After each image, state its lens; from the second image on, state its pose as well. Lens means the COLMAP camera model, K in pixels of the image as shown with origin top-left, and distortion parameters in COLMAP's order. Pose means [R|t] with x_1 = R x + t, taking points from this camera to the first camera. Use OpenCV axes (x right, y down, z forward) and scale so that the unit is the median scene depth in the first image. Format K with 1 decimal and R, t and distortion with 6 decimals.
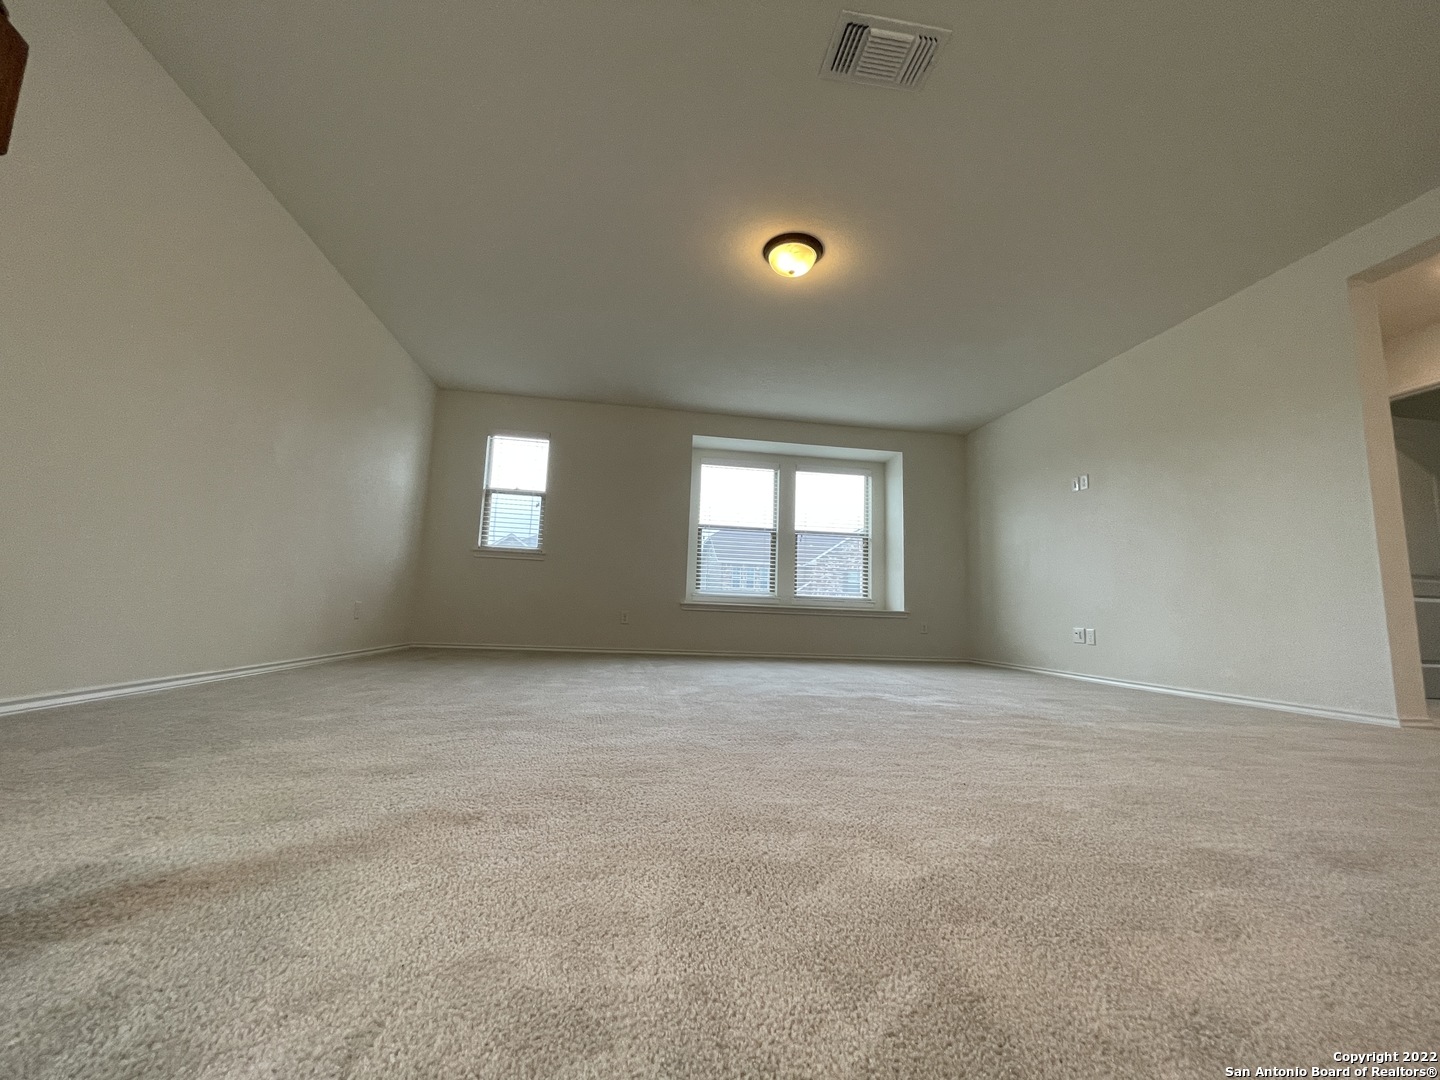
lens RADIAL K [[587.2, 0, 718.3], [0, 587.2, 535.6], [0, 0, 1]] dist [0.002796, 0.000166]
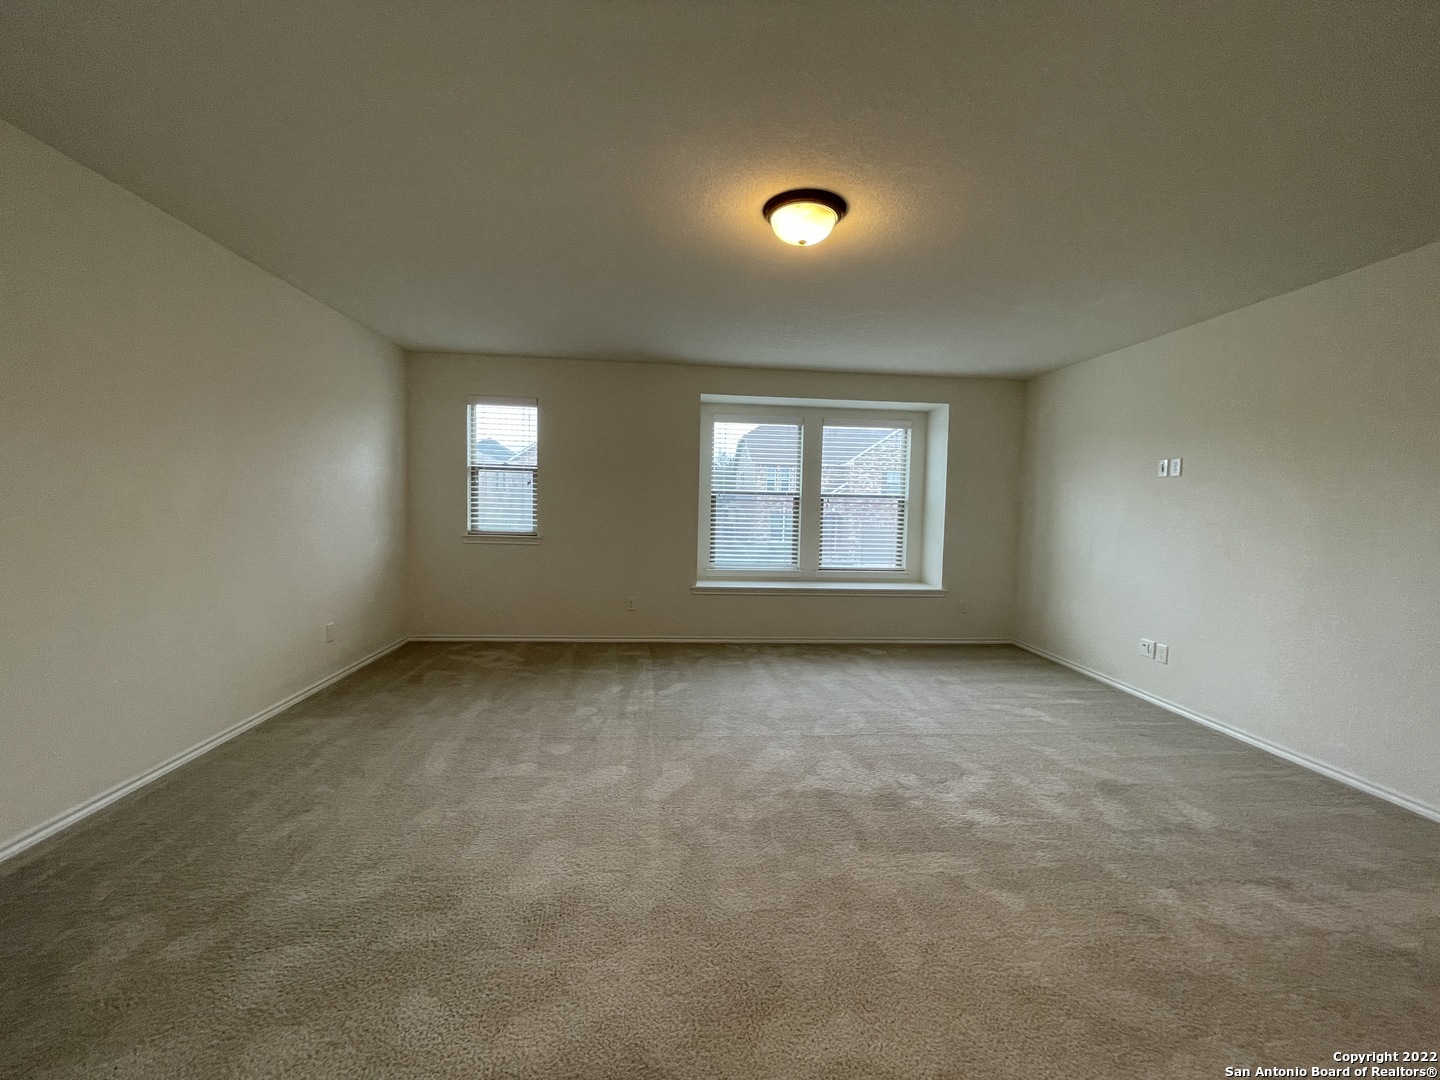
lens RADIAL K [[587.4, 0, 716.6], [0, 587.4, 538.5], [0, 0, 1]] dist [-0.002443, 0.000080]
pose [[0.997698, -0.010282, -0.067028, 0.035495], [0.022963, 0.981269, 0.191271, -0.126702], [0.063806, -0.192370, 0.979246, 0.117513]]
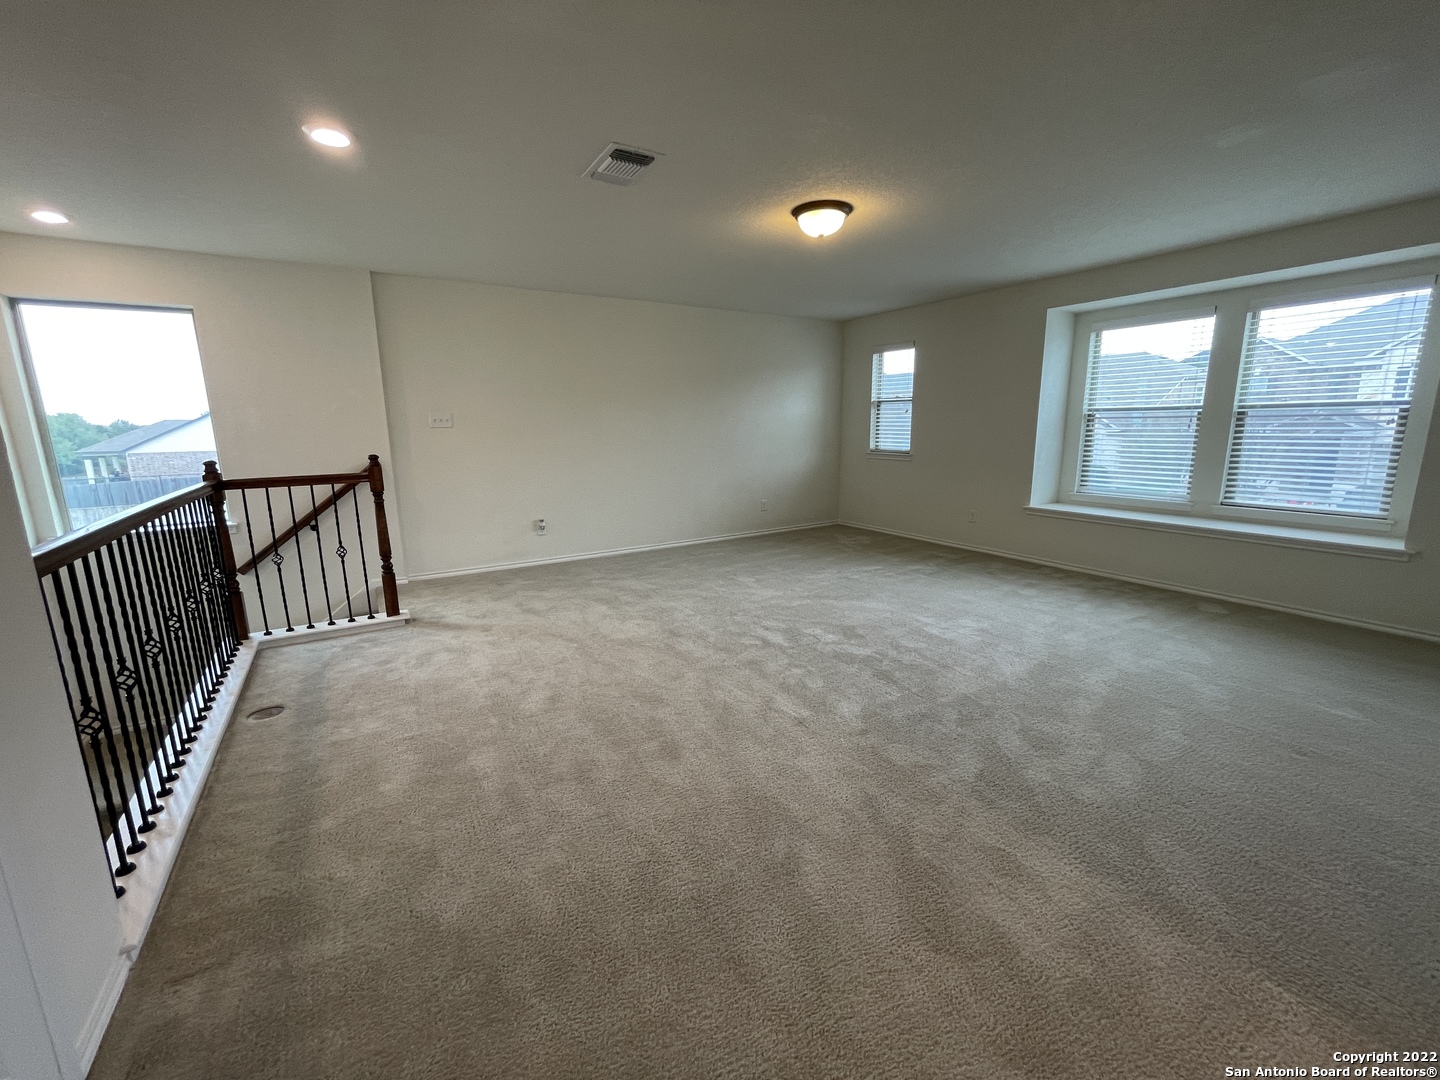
lens RADIAL K [[582.3, 0, 720.0], [0, 582.3, 540.0], [0, 0, 1]] dist [-0.001411, -0.000106]
pose [[0.399262, 0.136087, -0.906681, 0.561181], [0.148134, 0.966354, 0.210276, -0.096180], [0.904791, -0.218266, 0.365669, 0.201370]]
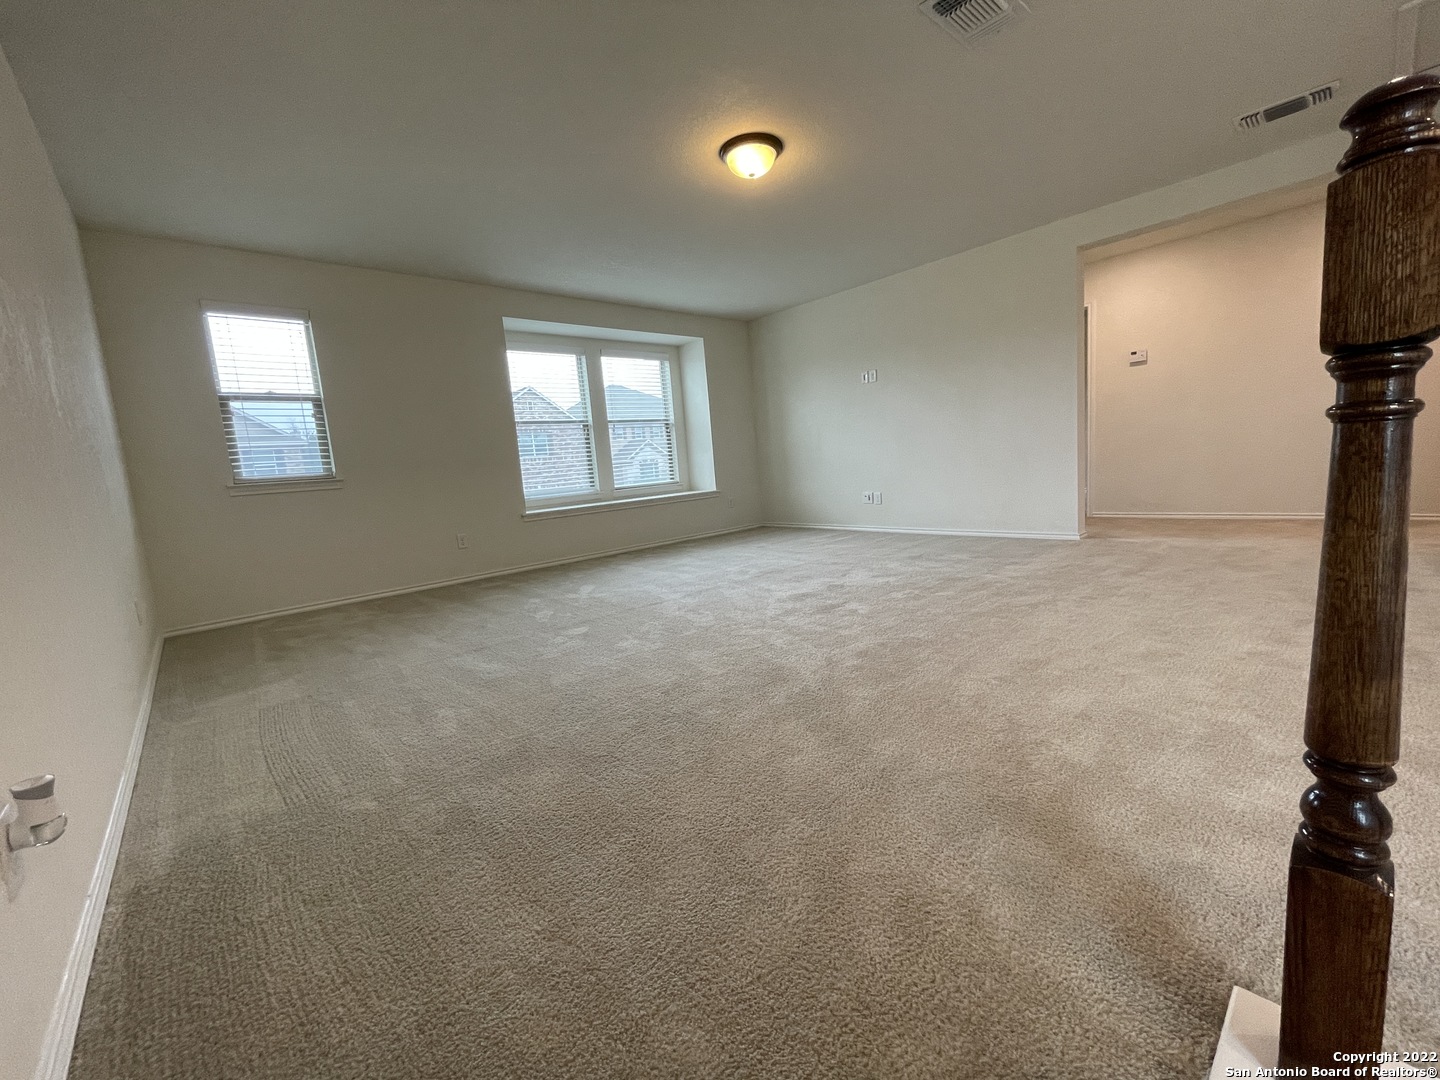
lens RADIAL K [[587.4, 0, 716.6], [0, 587.4, 538.5], [0, 0, 1]] dist [-0.002443, 0.000080]
pose [[0.830825, -0.171773, 0.529361, -0.287066], [0.034141, 0.965116, 0.259589, -0.071728], [-0.555485, -0.197600, 0.807707, 0.086167]]
